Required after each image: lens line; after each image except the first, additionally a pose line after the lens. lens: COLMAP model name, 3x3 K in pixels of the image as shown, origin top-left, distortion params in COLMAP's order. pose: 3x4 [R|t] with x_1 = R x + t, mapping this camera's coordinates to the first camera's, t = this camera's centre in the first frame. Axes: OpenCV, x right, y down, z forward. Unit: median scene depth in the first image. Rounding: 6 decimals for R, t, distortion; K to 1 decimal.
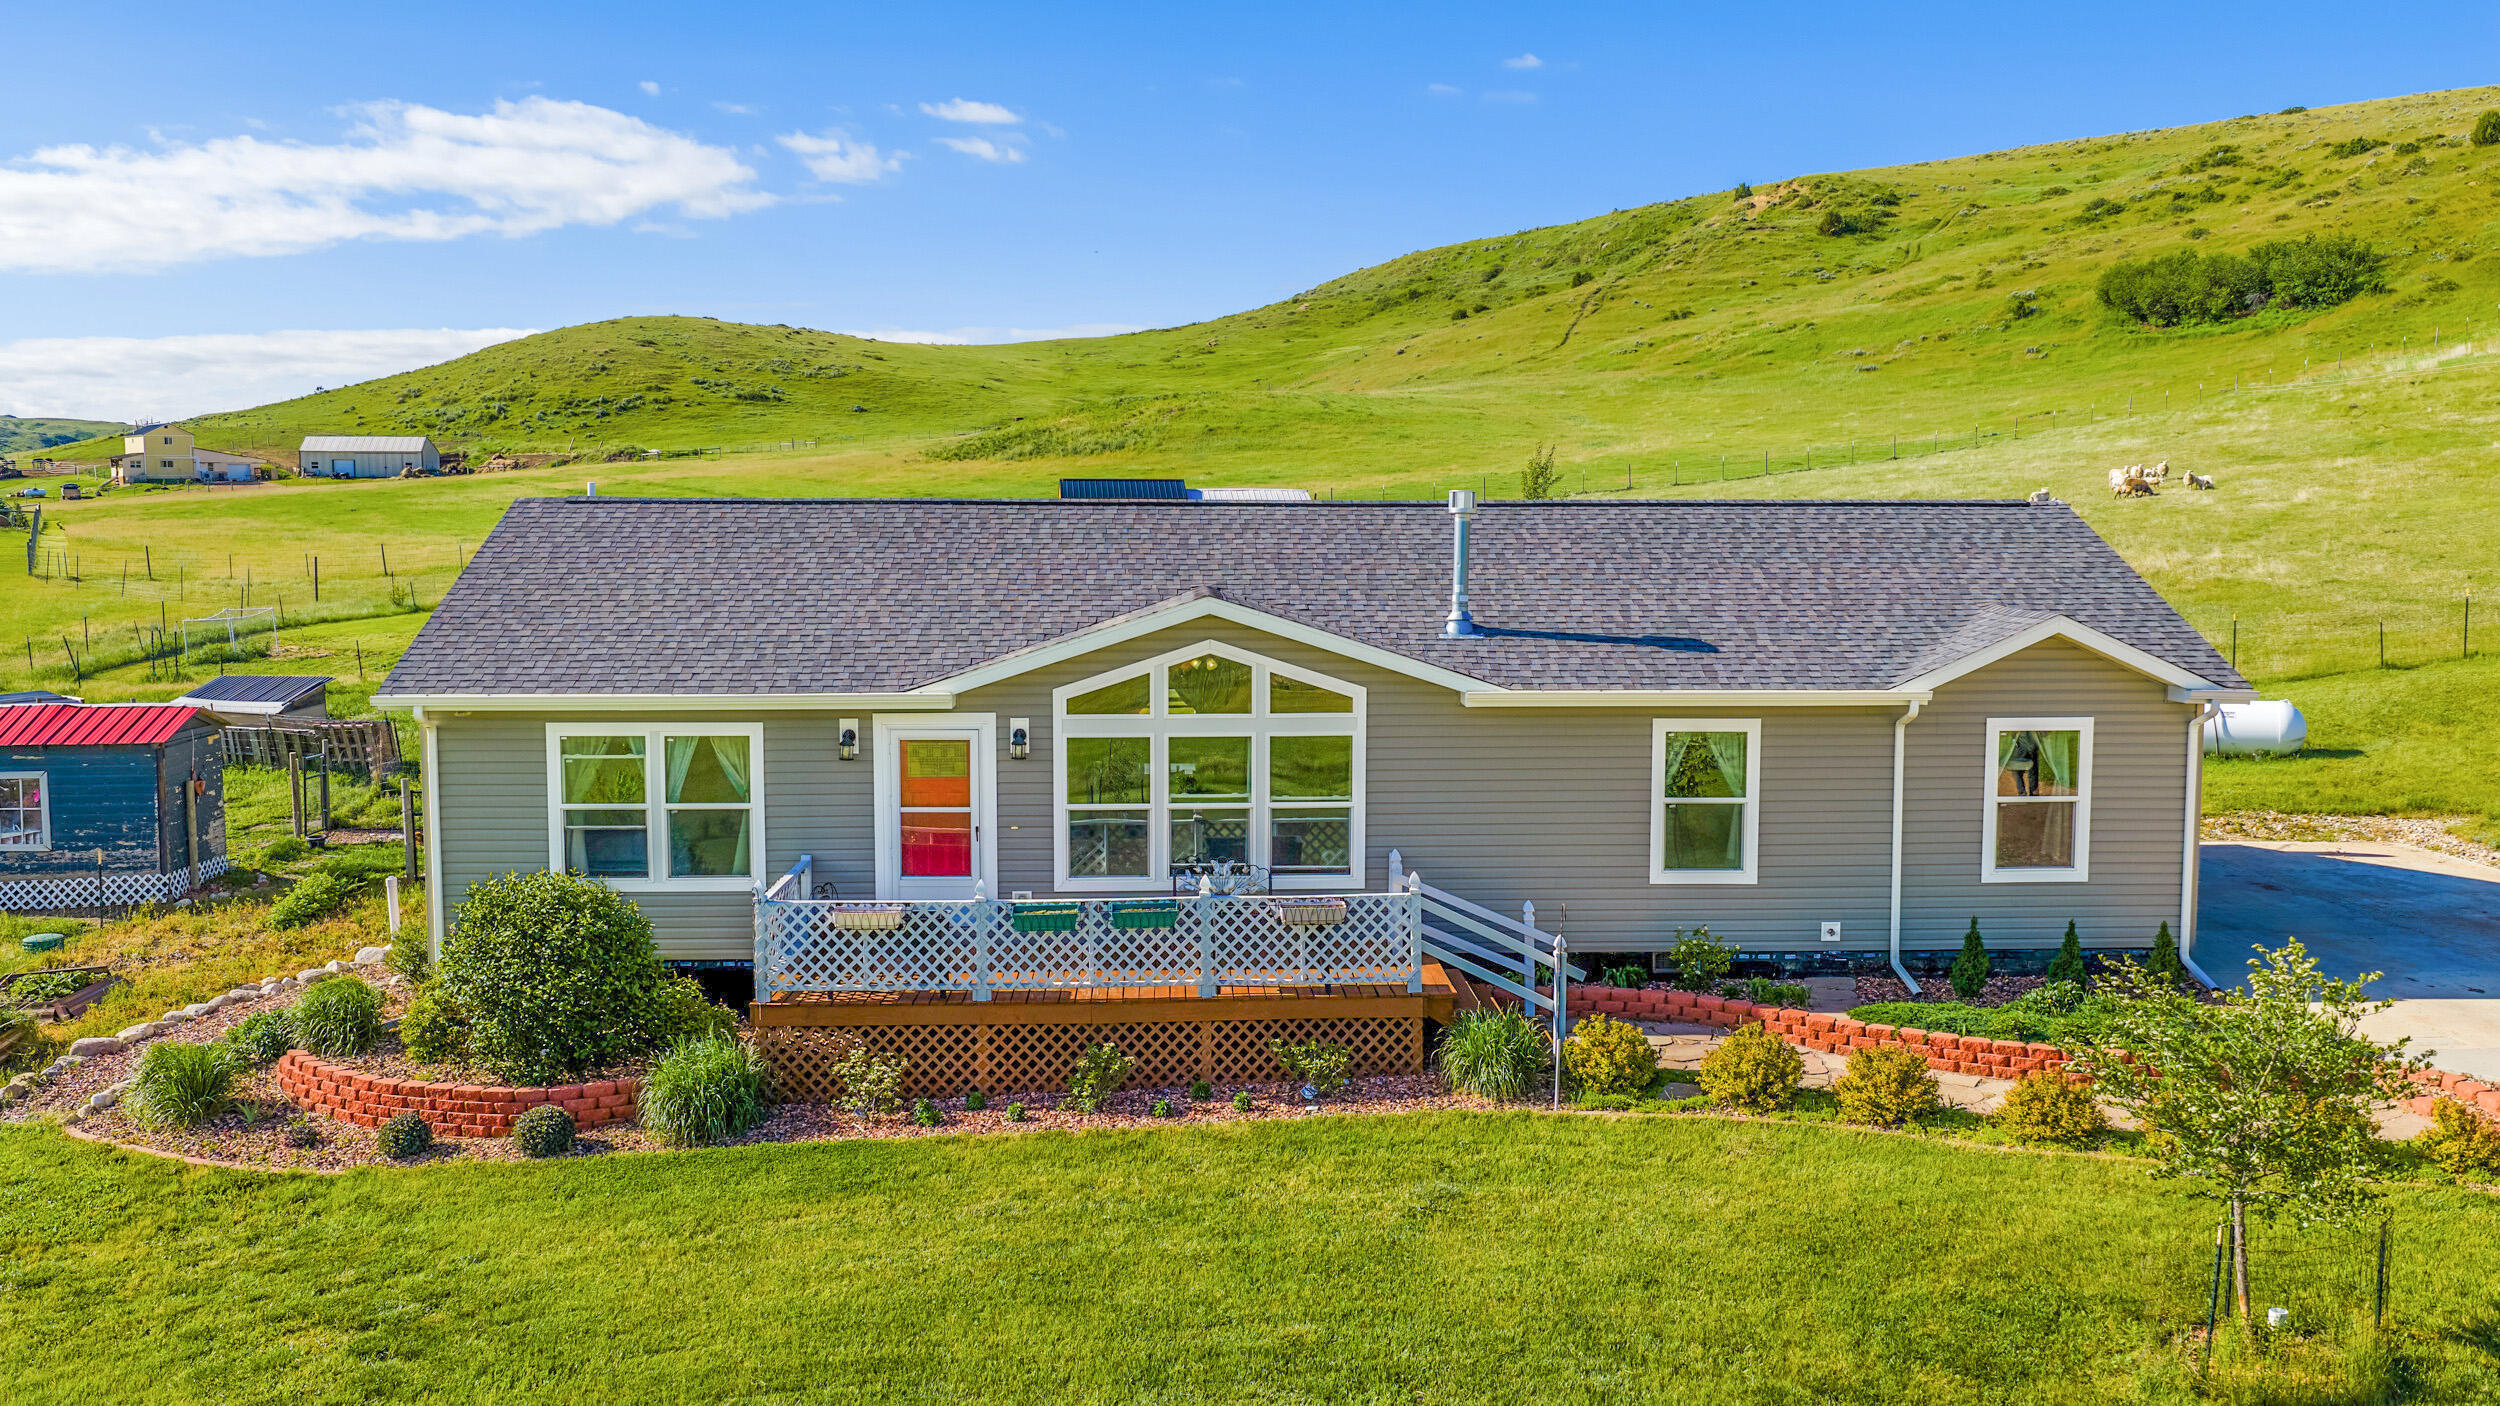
lens RADIAL K [[2054.5, 0, 1250.0], [0, 2054.5, 714.1], [0, 0, 1]] dist [0.029914, -0.058901]
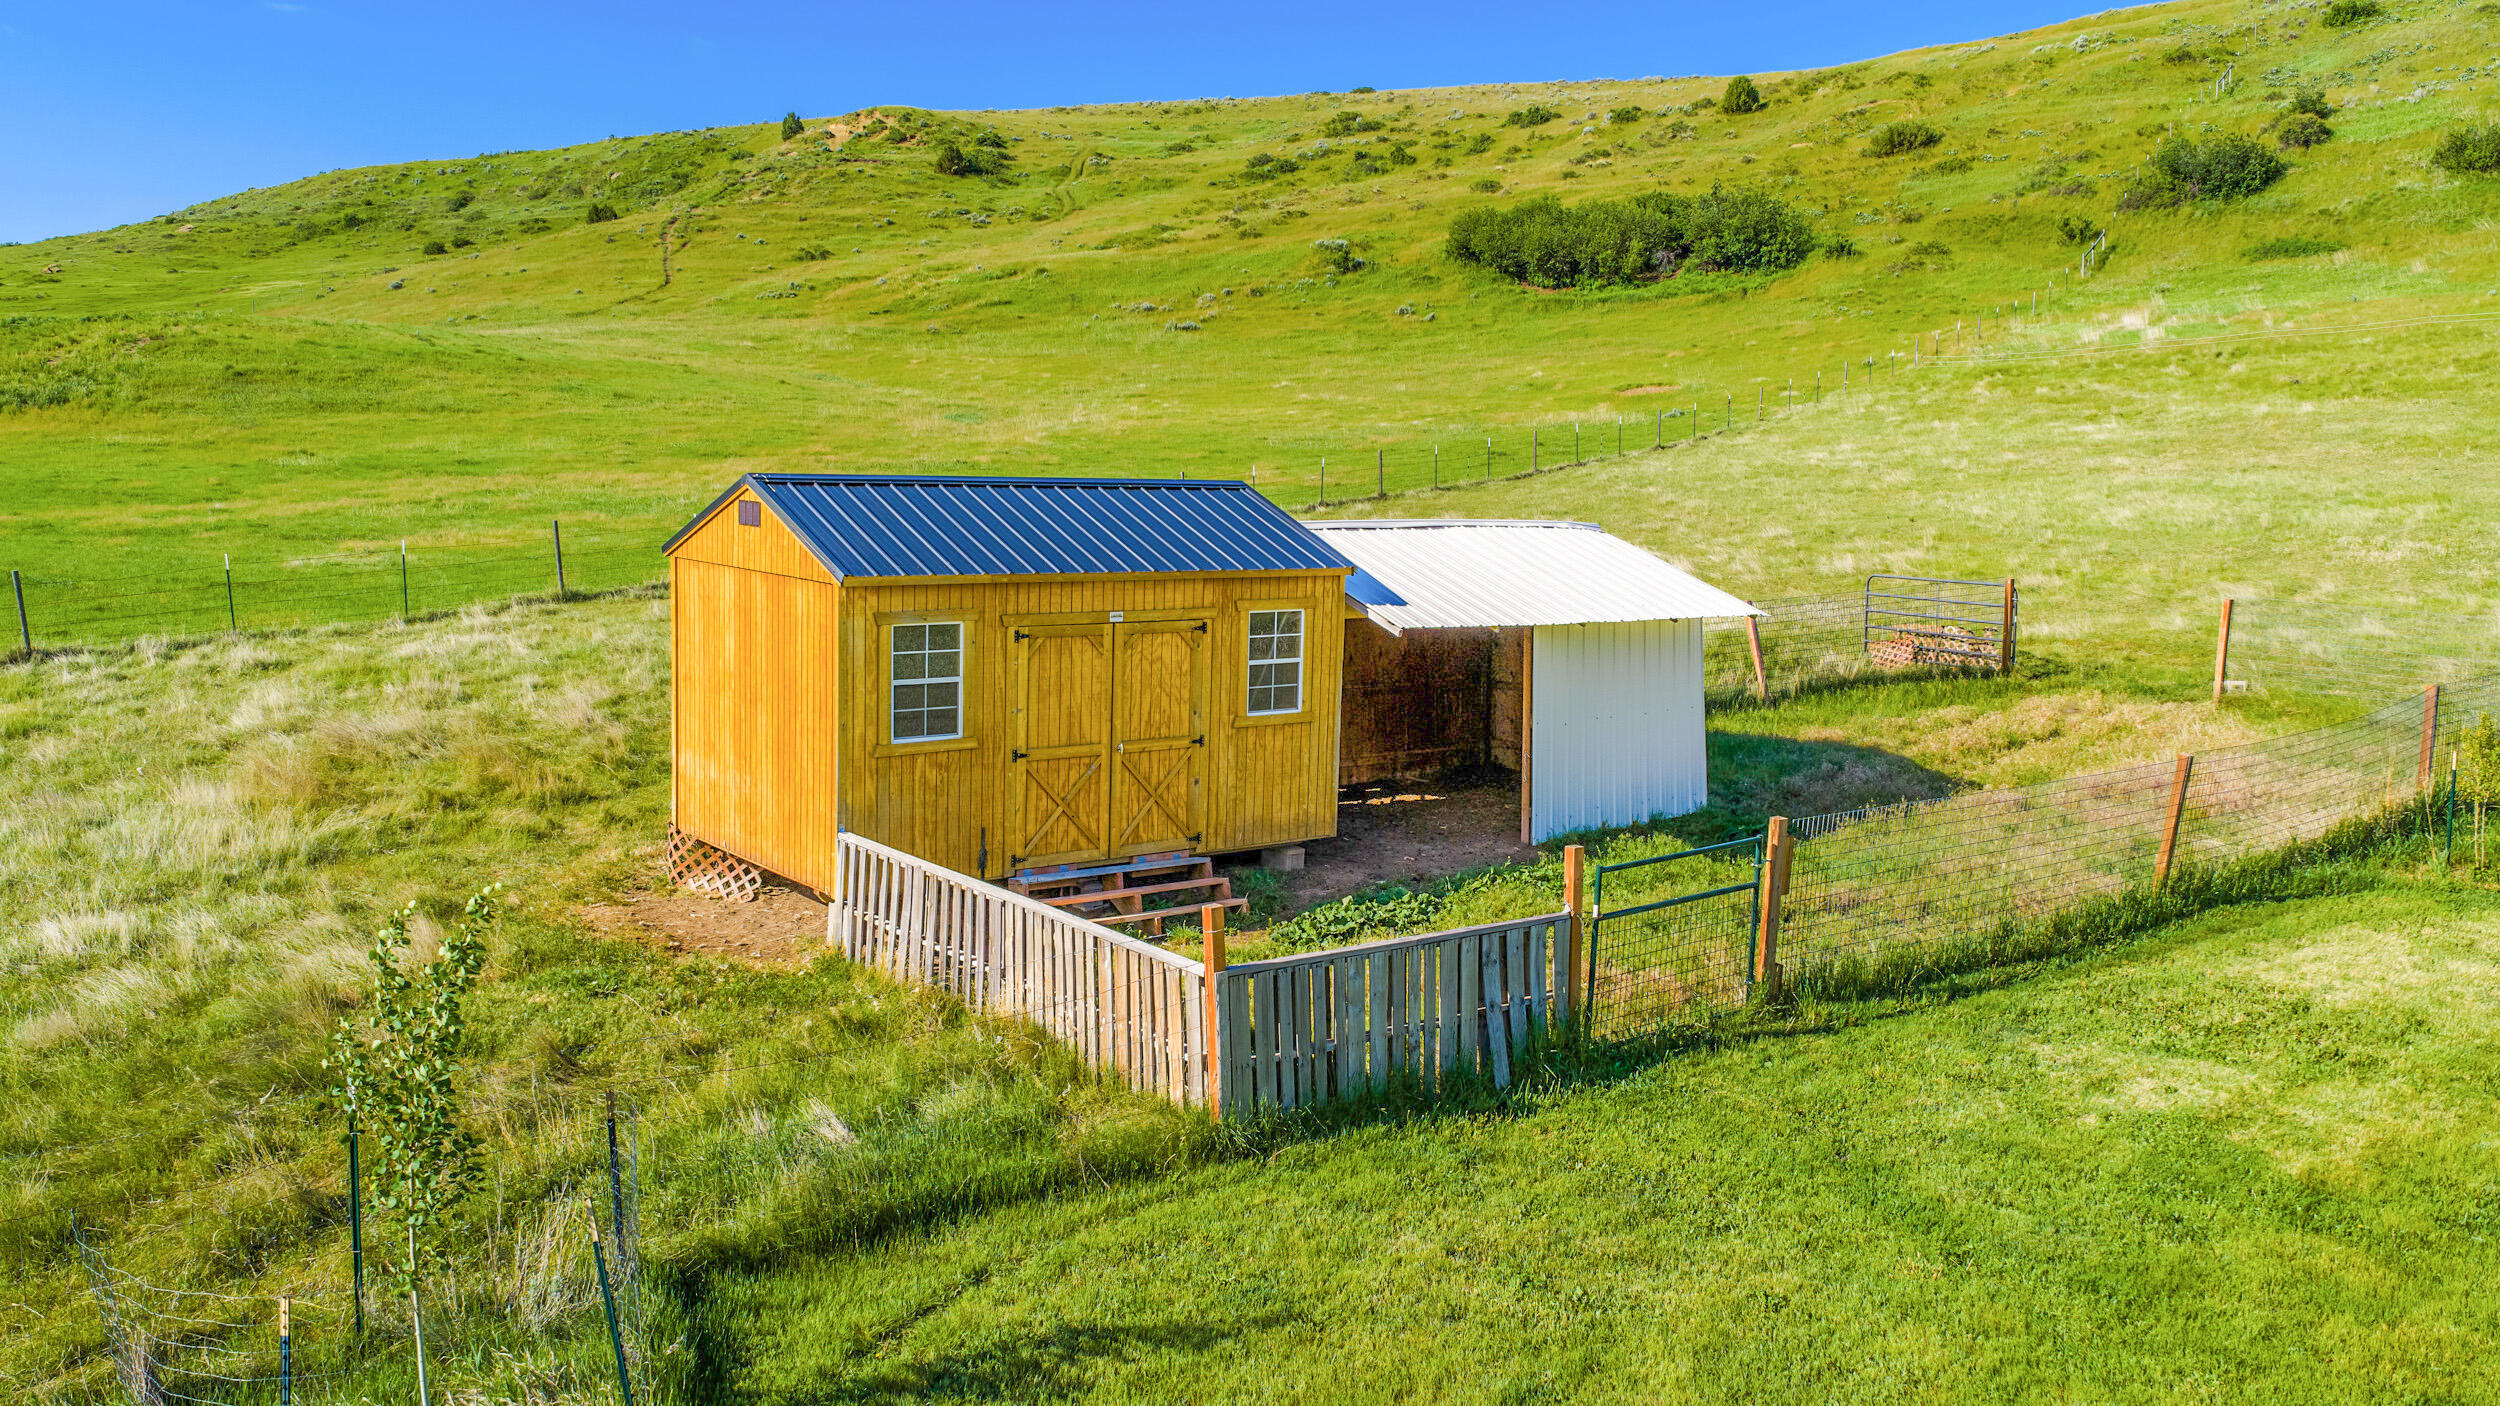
lens RADIAL K [[2054.5, 0, 1252.2], [0, 2054.5, 712.2], [0, 0, 1]] dist [0.029914, -0.058901]
pose [[0.858095, -0.049115, 0.511136, -0.583569], [0.046864, 0.998752, 0.017296, -0.353337], [-0.511348, 0.009112, 0.859326, 3.066026]]
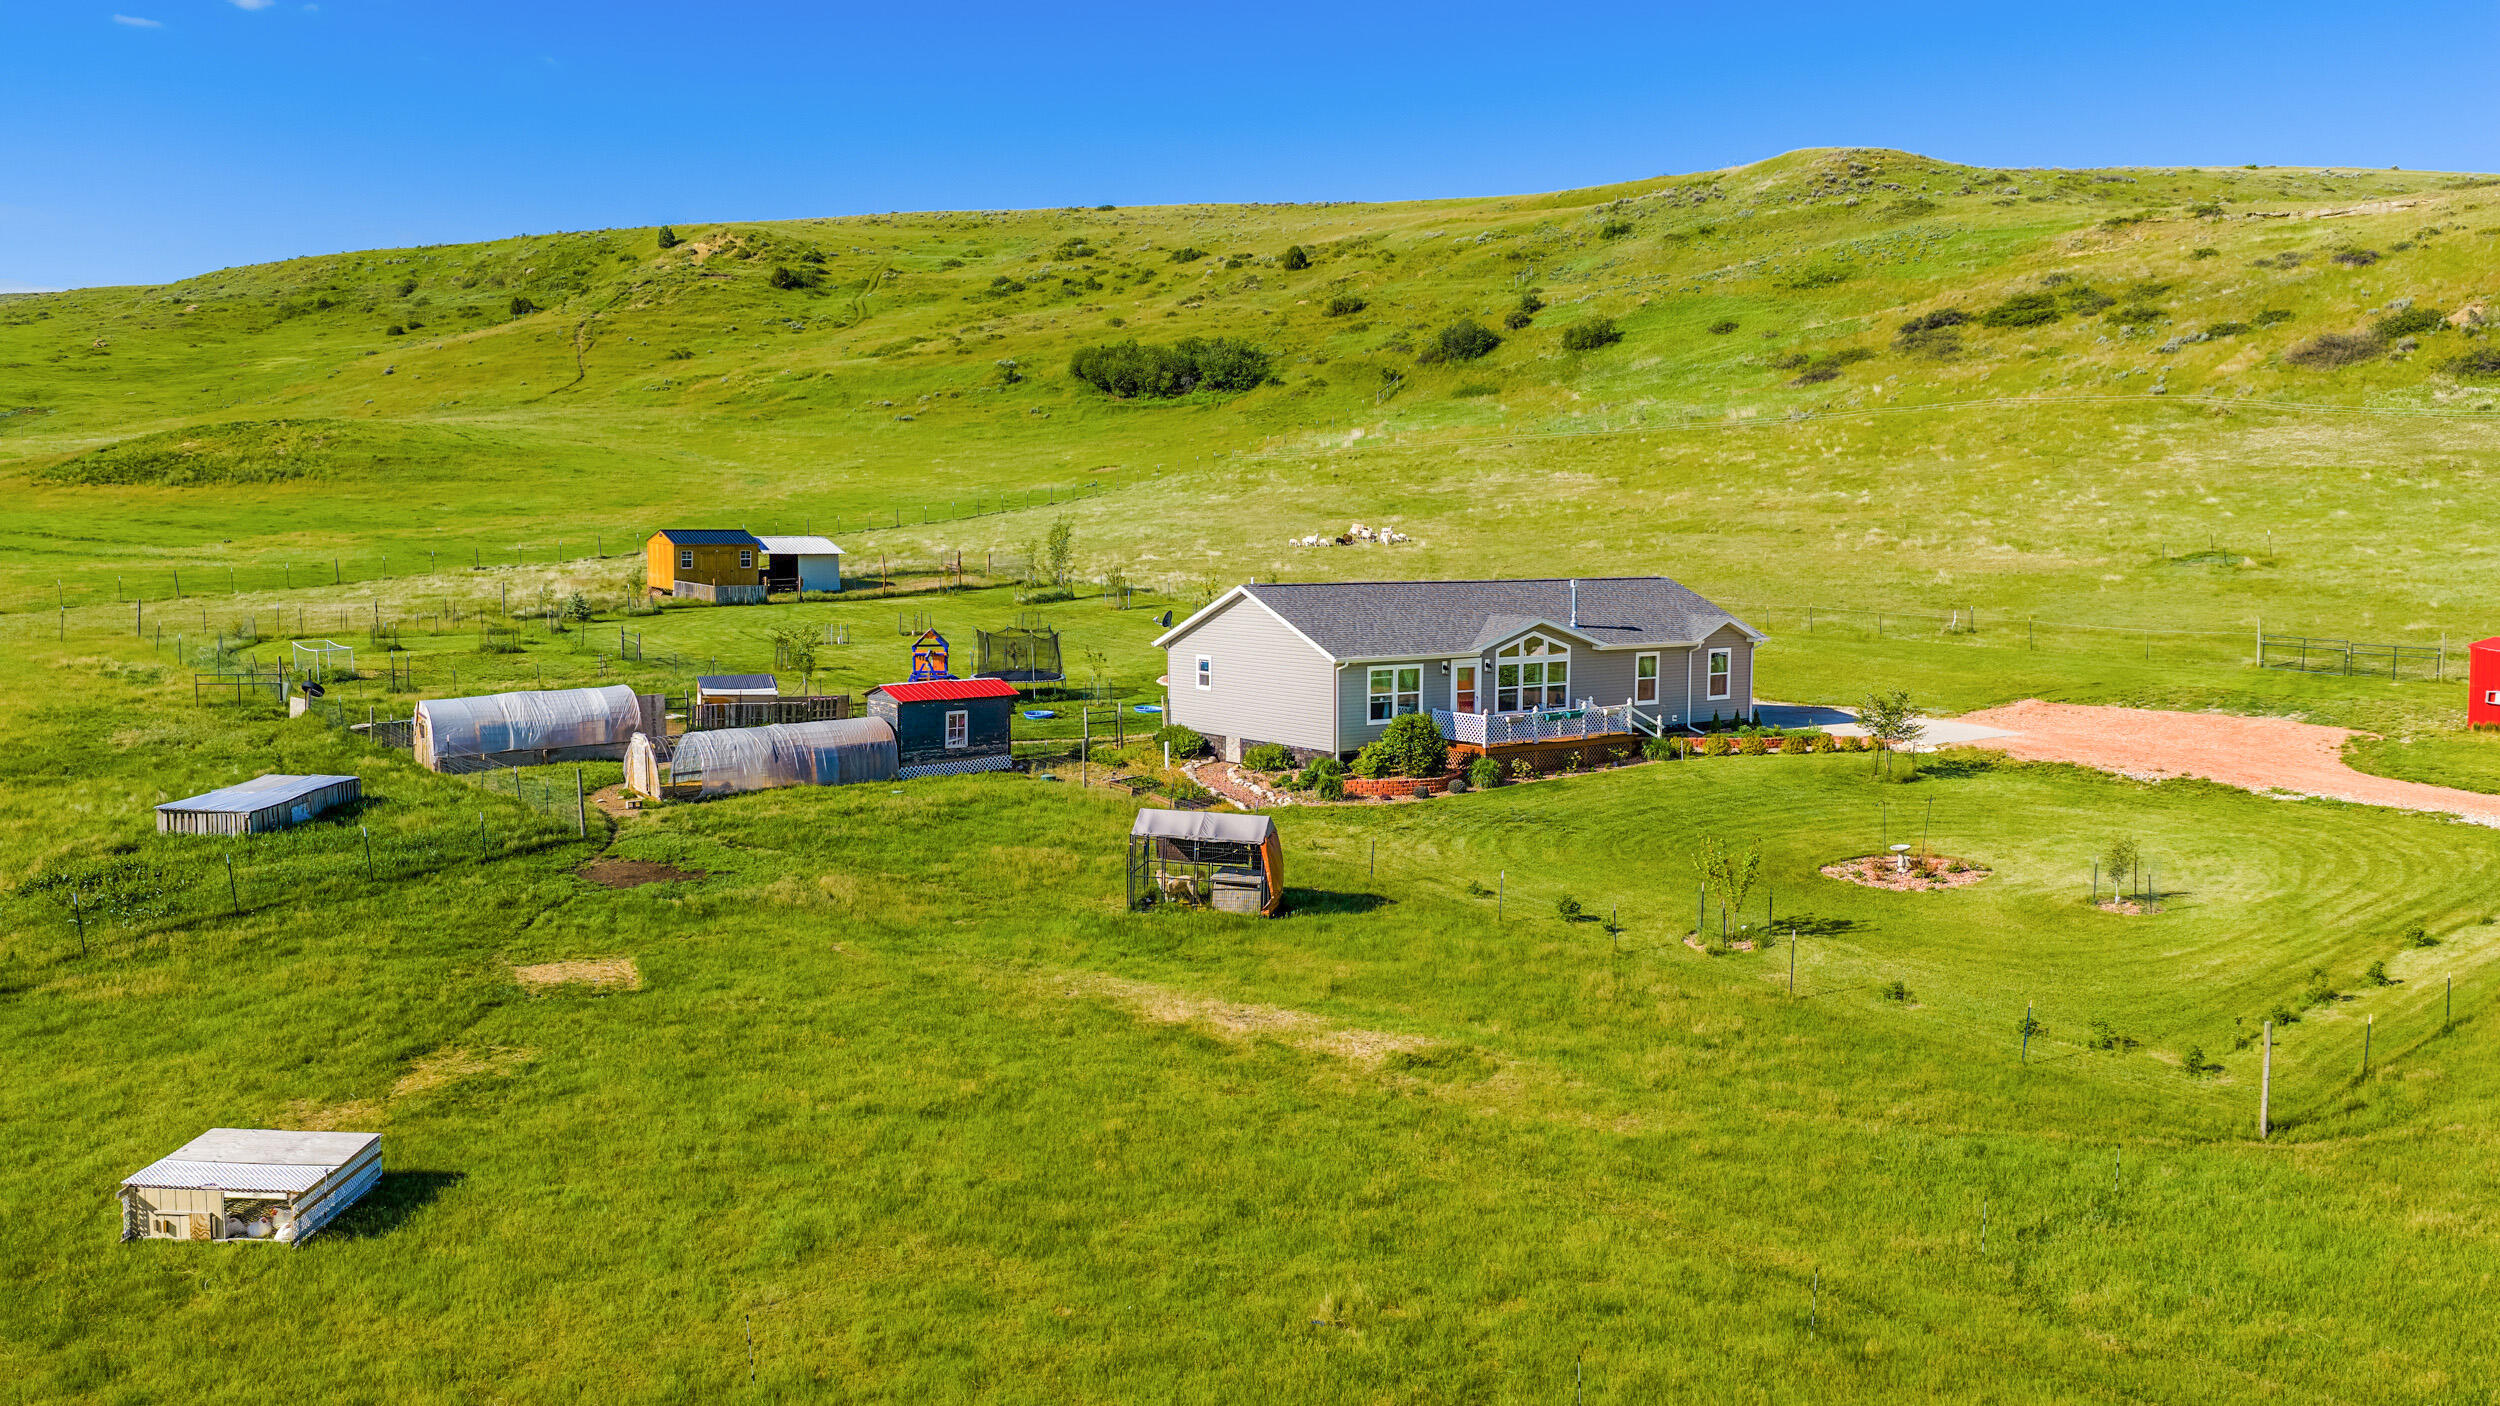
lens RADIAL K [[2054.5, 0, 1253.0], [0, 2054.5, 704.0], [0, 0, 1]] dist [0.029914, -0.058901]
pose [[0.827100, -0.047603, 0.560036, -2.023520], [0.050449, 0.998673, 0.010380, 0.018585], [-0.559787, 0.019668, 0.828403, -1.256863]]
